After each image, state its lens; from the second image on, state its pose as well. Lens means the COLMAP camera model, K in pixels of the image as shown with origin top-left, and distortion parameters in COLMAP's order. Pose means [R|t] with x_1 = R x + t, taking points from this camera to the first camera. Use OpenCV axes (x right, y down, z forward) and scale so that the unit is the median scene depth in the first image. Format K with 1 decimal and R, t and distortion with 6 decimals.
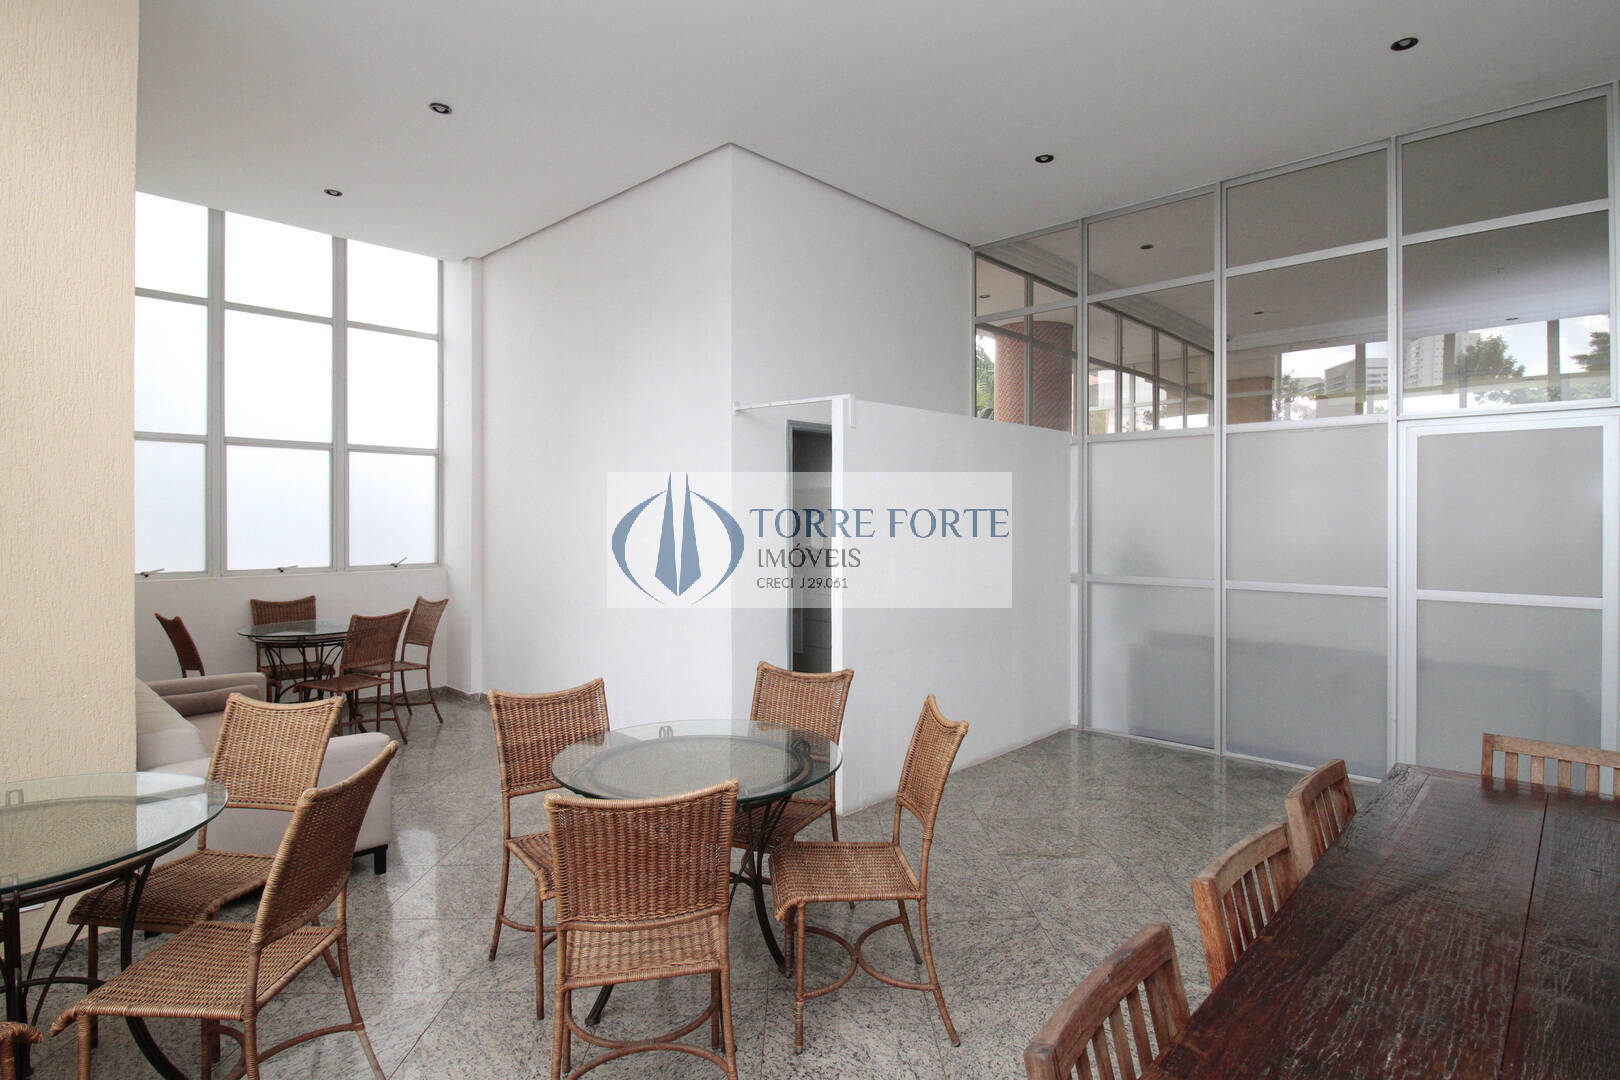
lens RADIAL K [[837.6, 0, 811.9], [0, 837.6, 530.3], [0, 0, 1]] dist [0.002493, 0.000335]
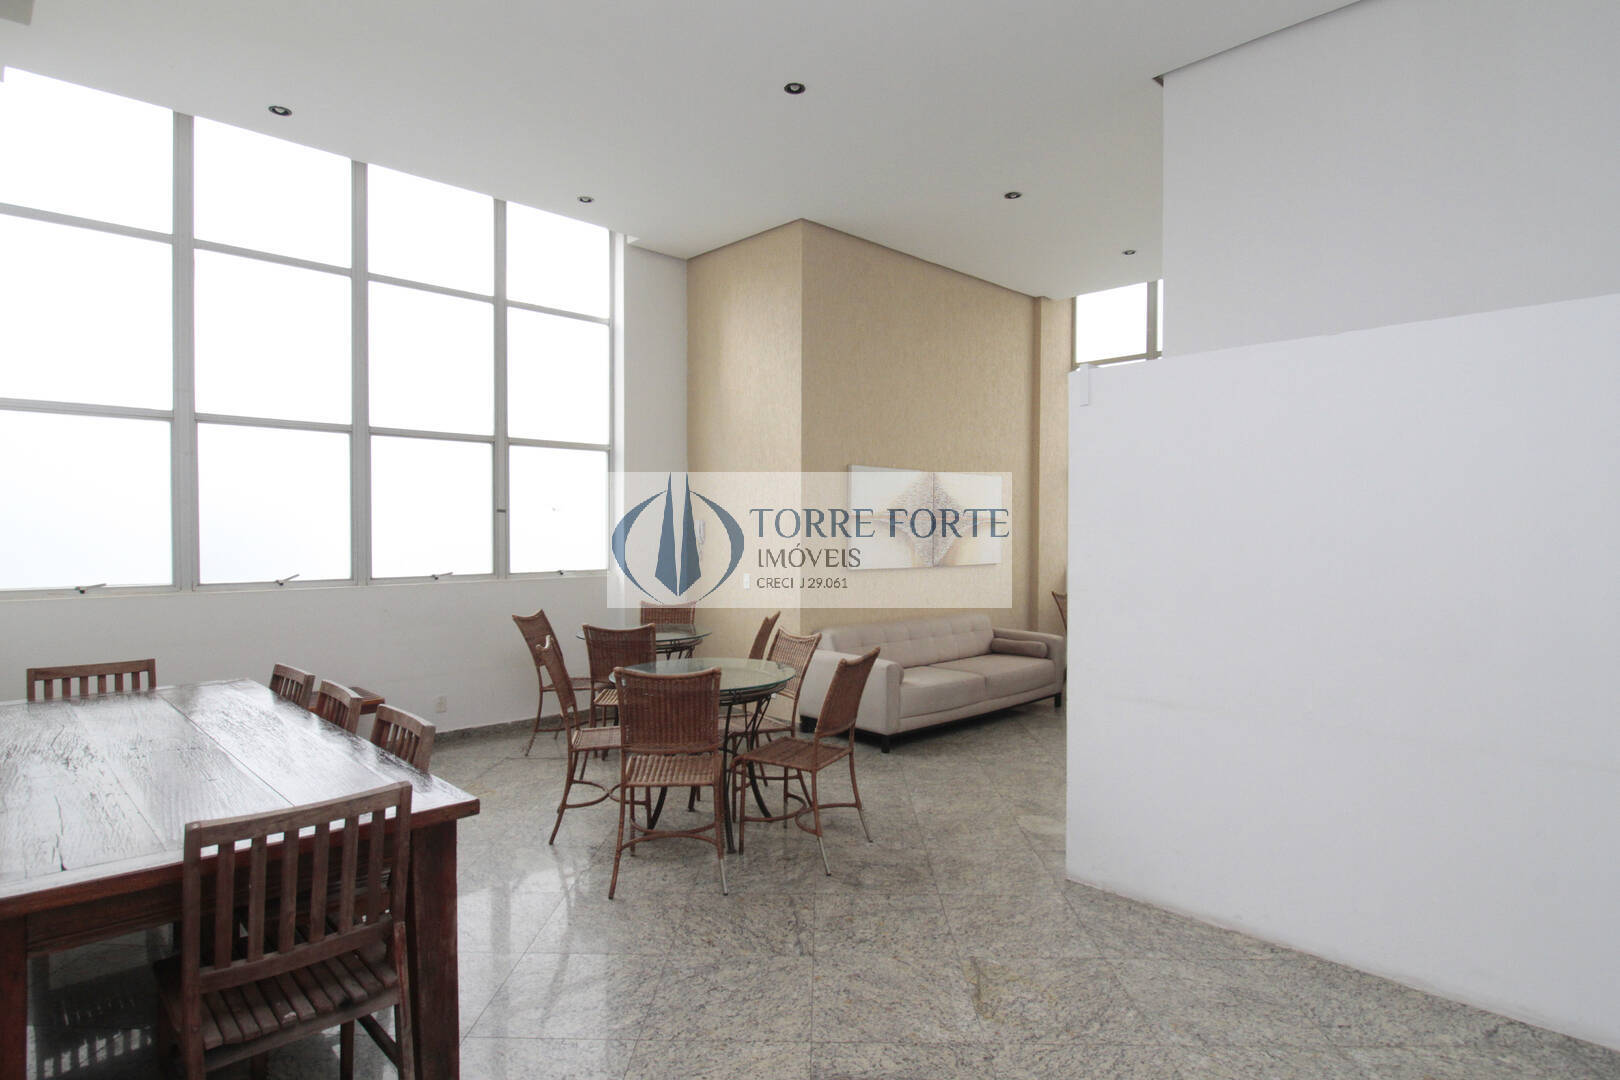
lens RADIAL K [[837.6, 0, 812.1], [0, 837.6, 534.4], [0, 0, 1]] dist [0.002493, 0.000335]
pose [[-0.021241, 0.007377, -0.999747, 1.069302], [-0.011267, 0.999908, 0.007617, -0.004276], [0.999711, 0.011426, -0.021156, 0.933974]]
